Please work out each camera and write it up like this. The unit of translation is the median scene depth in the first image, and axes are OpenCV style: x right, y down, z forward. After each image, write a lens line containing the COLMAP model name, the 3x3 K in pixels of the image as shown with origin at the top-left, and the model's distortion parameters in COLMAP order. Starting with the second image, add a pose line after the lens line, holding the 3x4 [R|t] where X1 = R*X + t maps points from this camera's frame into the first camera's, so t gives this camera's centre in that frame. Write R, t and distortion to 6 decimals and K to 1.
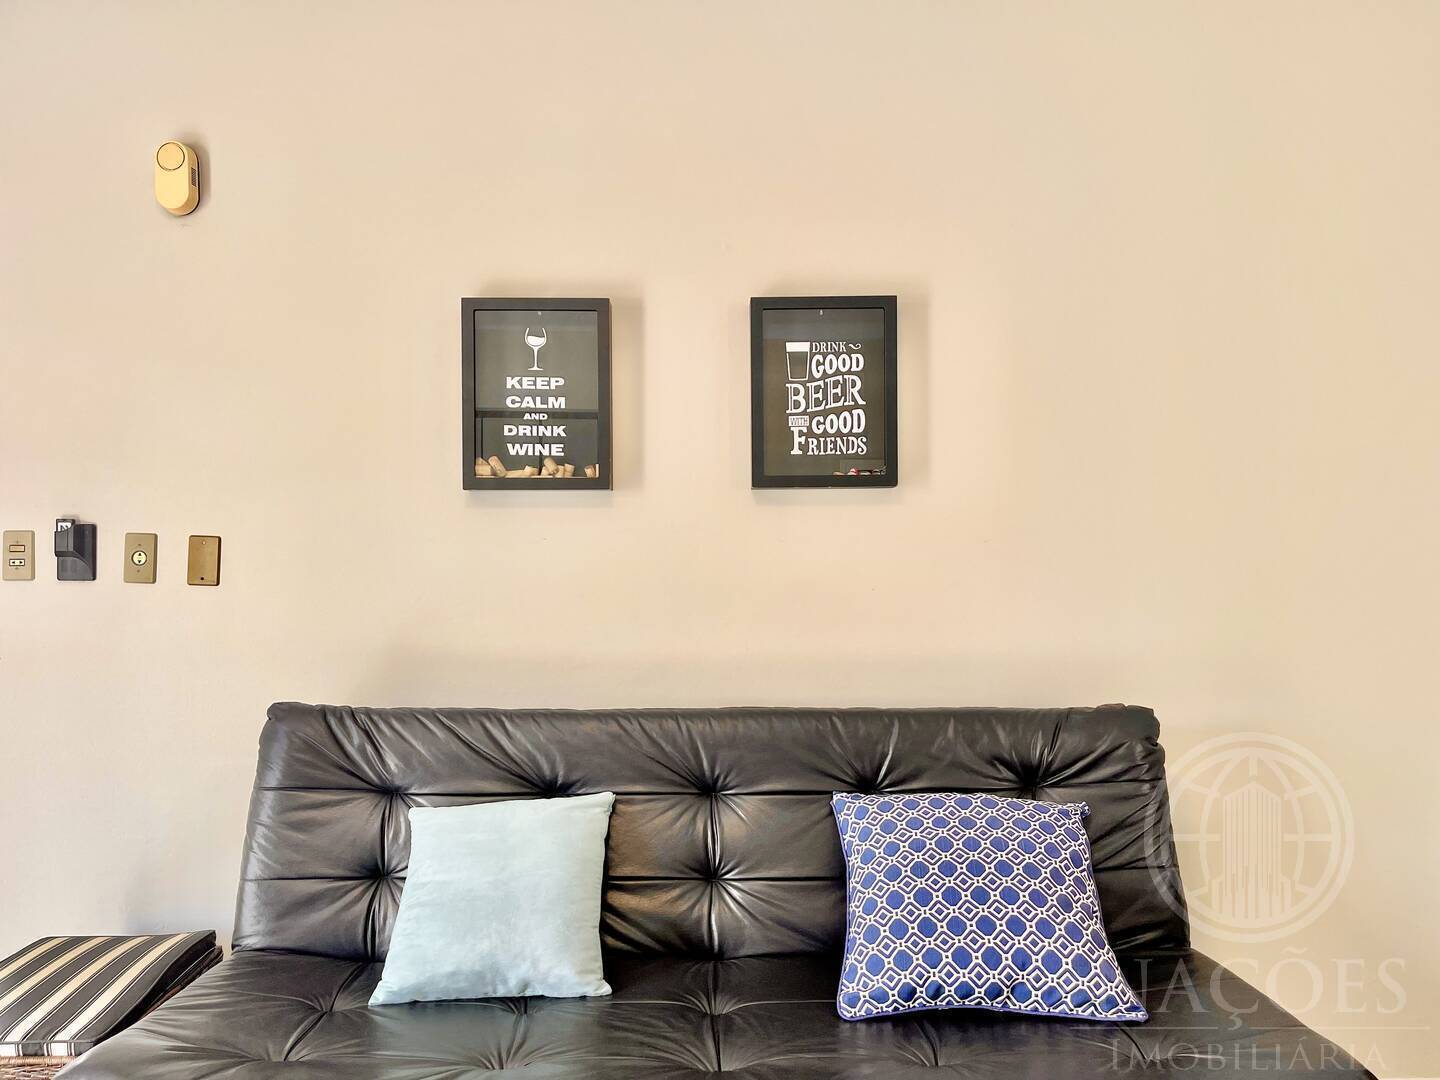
lens RADIAL K [[1085.6, 0, 720.0], [0, 1085.6, 540.0], [0, 0, 1]] dist [0.066552, -0.074810]
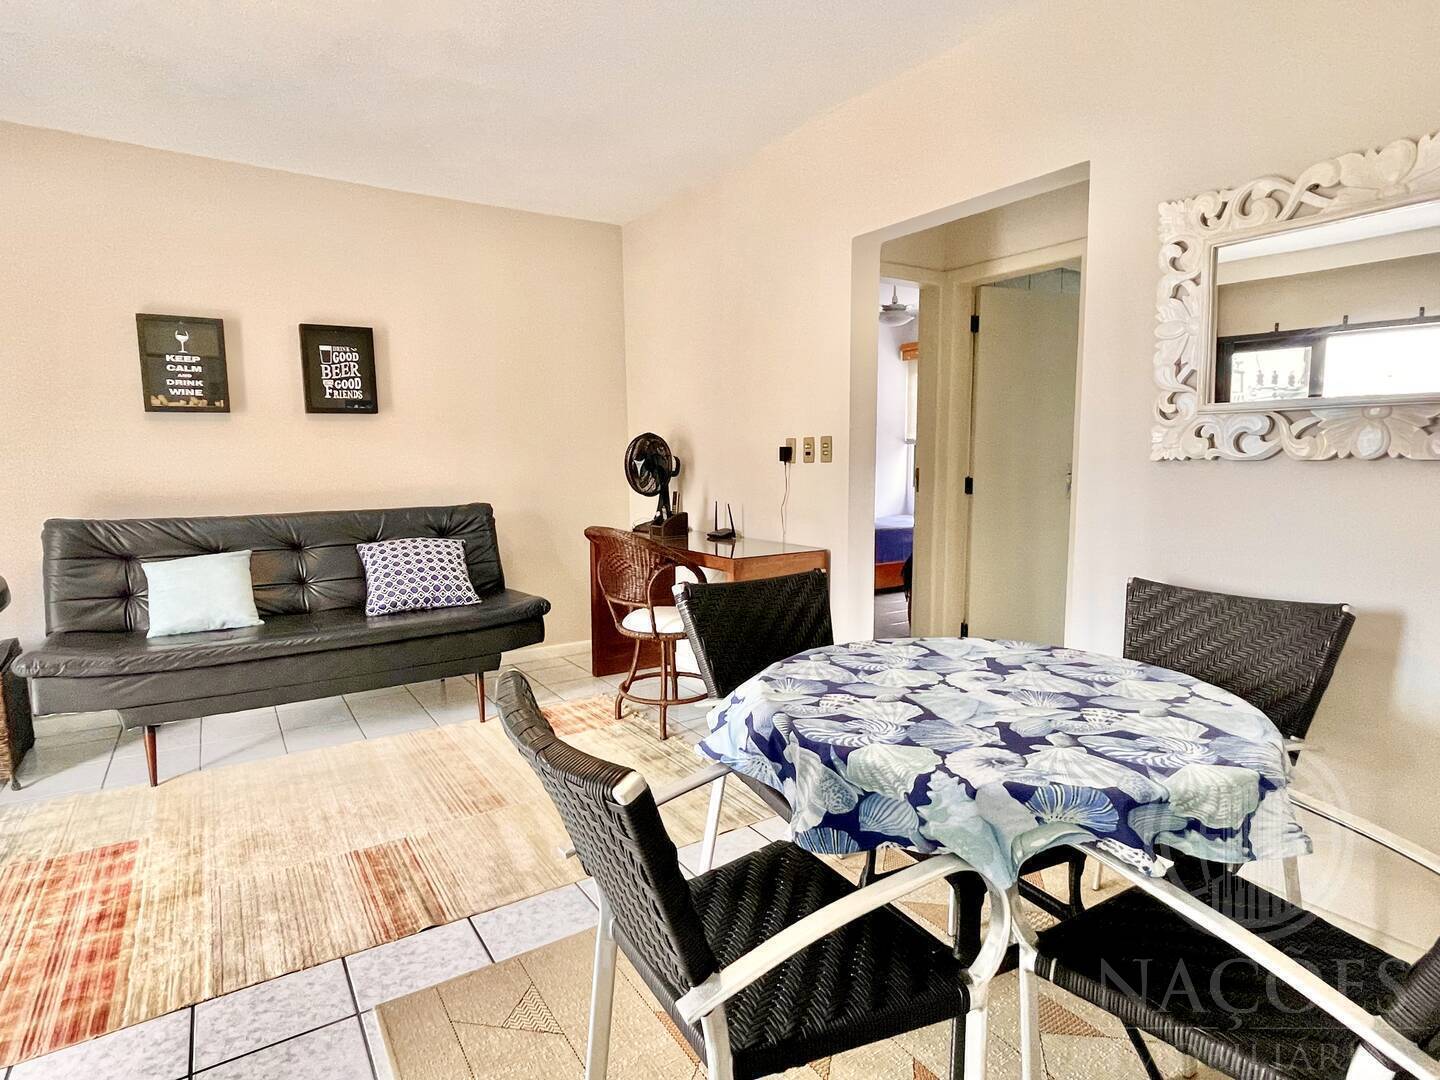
lens RADIAL K [[768.4, 0, 712.1], [0, 768.4, 543.5], [0, 0, 1]] dist [-0.010700, 0.000482]
pose [[0.841262, -0.075097, 0.535386, -0.135420], [0.010193, 0.992333, 0.123176, 0.032994], [-0.540532, -0.098166, 0.835577, -0.788875]]
